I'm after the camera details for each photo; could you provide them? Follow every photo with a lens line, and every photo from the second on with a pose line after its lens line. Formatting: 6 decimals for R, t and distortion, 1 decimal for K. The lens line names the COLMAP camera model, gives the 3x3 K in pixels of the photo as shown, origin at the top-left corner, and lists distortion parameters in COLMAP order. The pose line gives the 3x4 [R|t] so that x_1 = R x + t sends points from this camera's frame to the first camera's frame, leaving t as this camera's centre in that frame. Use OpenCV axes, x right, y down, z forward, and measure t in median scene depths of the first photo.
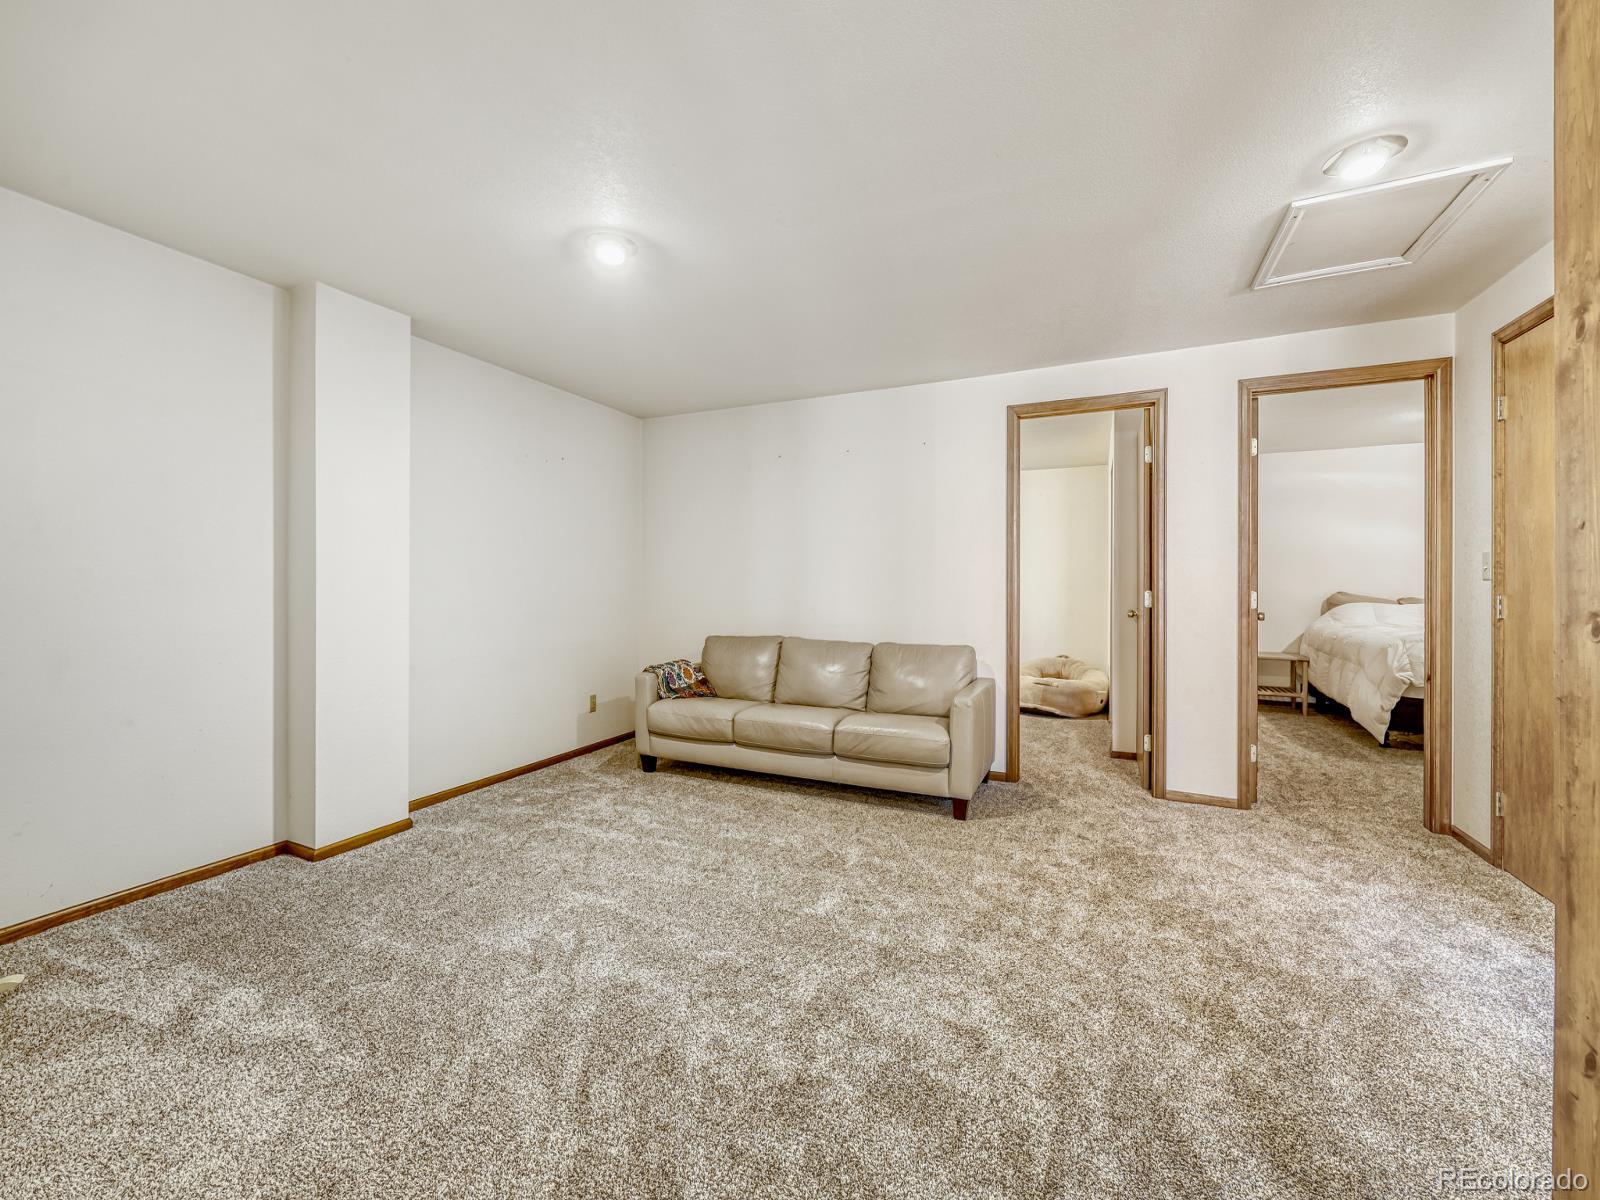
lens RADIAL K [[649.6, 0, 798.3], [0, 649.6, 590.6], [0, 0, 1]] dist [0.000593, 0.000224]
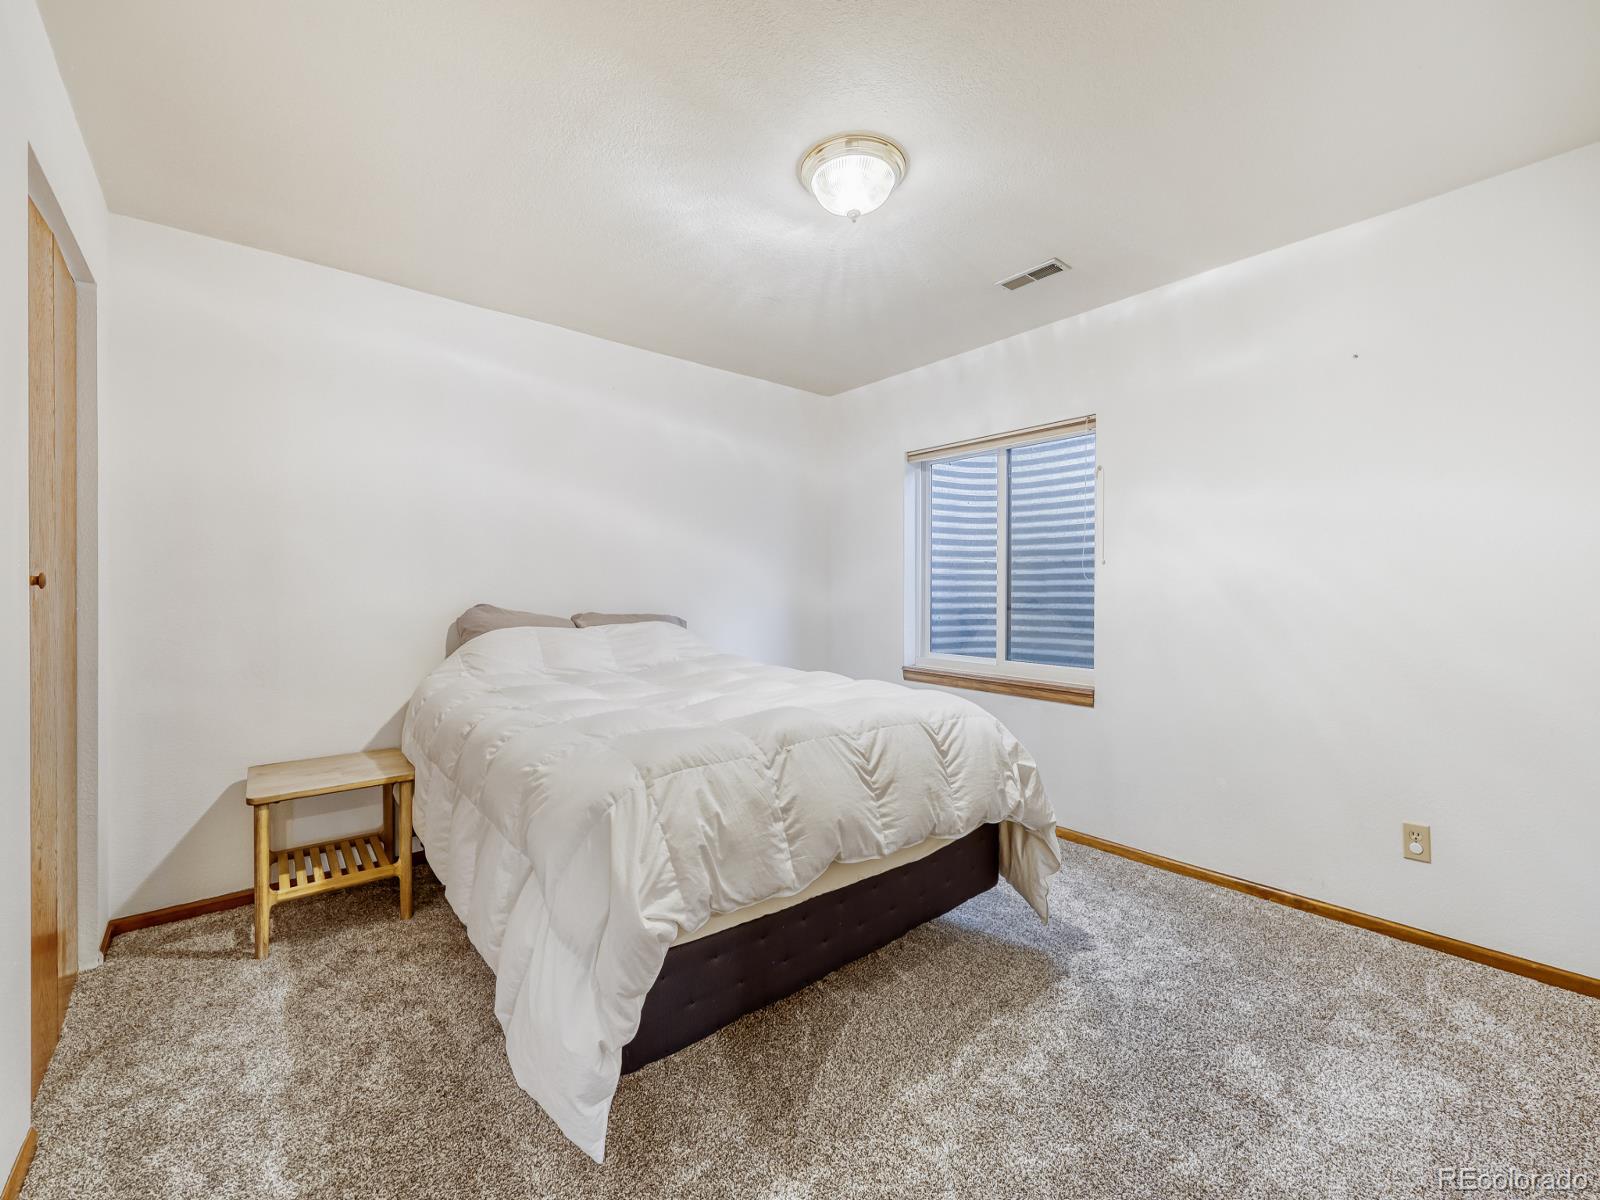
lens RADIAL K [[649.6, 0, 798.3], [0, 649.6, 590.6], [0, 0, 1]] dist [0.000593, 0.000224]
pose [[0.419829, -0.000689, 0.907603, 0.604608], [0.005929, 0.999980, -0.001984, -0.007893], [-0.907584, 0.006214, 0.419824, 0.714028]]
